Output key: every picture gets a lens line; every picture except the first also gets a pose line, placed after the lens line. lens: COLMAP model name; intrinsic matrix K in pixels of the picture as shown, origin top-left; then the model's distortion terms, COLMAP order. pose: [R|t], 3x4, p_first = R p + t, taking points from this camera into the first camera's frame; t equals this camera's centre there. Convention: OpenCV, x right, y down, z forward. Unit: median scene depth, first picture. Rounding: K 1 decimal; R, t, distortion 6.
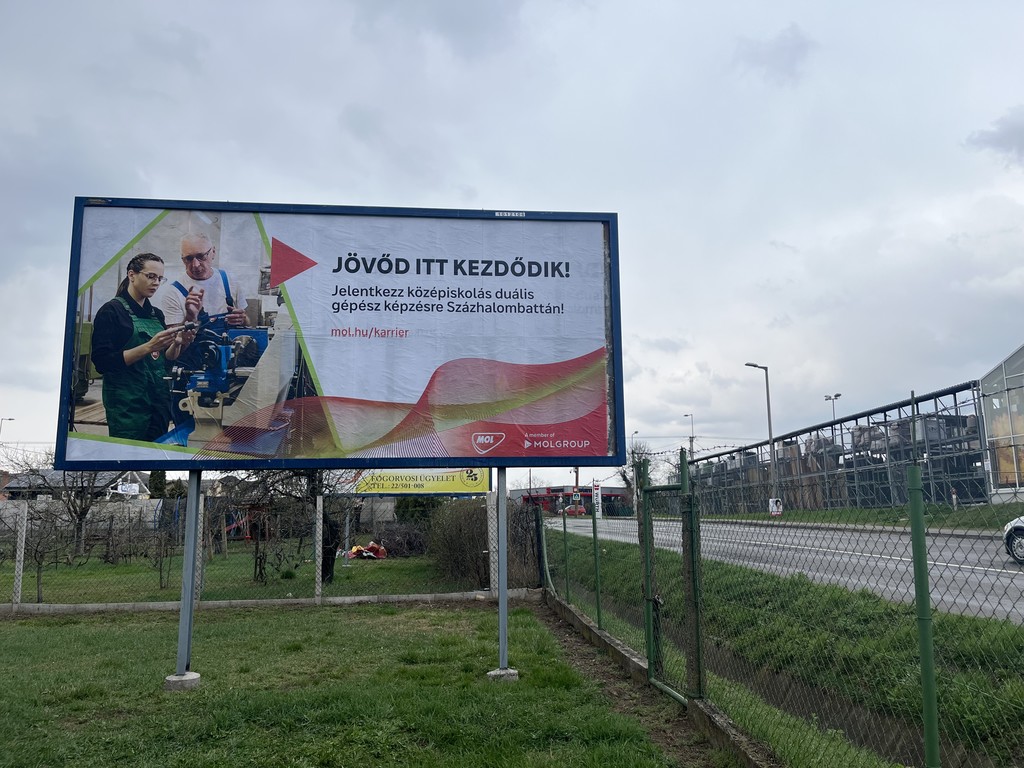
lens RADIAL K [[805.1, 0, 511.8], [0, 805.1, 391.2], [0, 0, 1]] dist [0.060951, -0.090975]
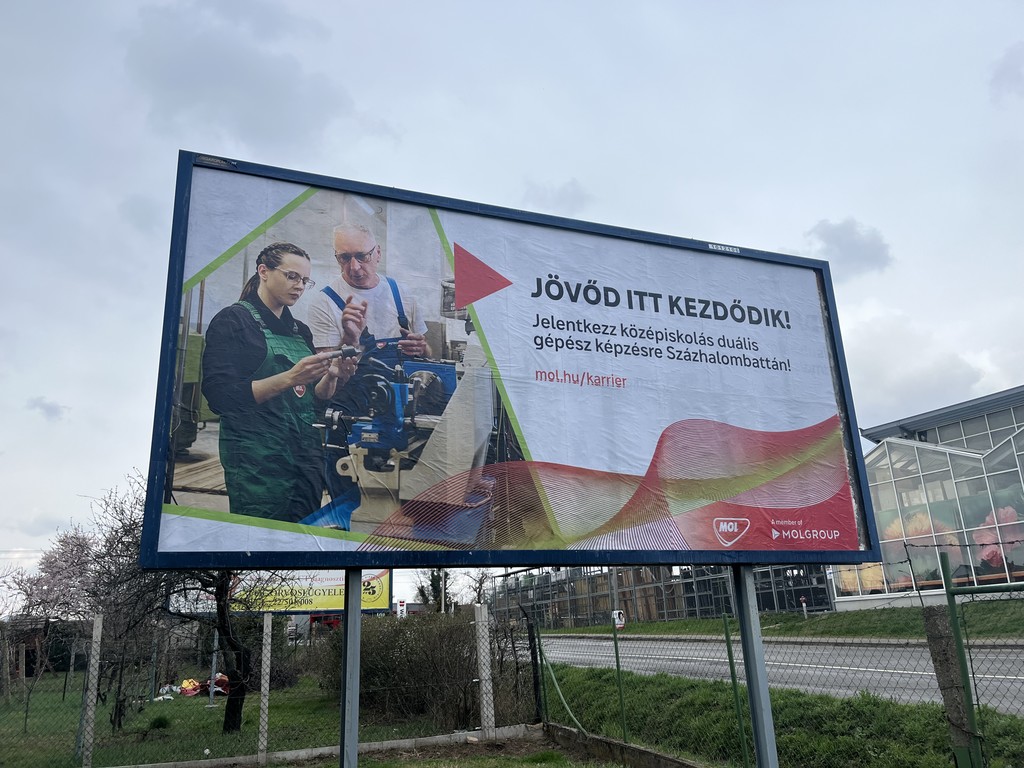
lens RADIAL K [[805.1, 0, 517.7], [0, 805.1, 380.1], [0, 0, 1]] dist [0.060951, -0.090975]
pose [[0.960025, 0.060529, 0.273291, -0.437624], [-0.018828, 0.988092, -0.152705, 0.043567], [-0.279280, 0.141455, 0.949733, 0.312512]]
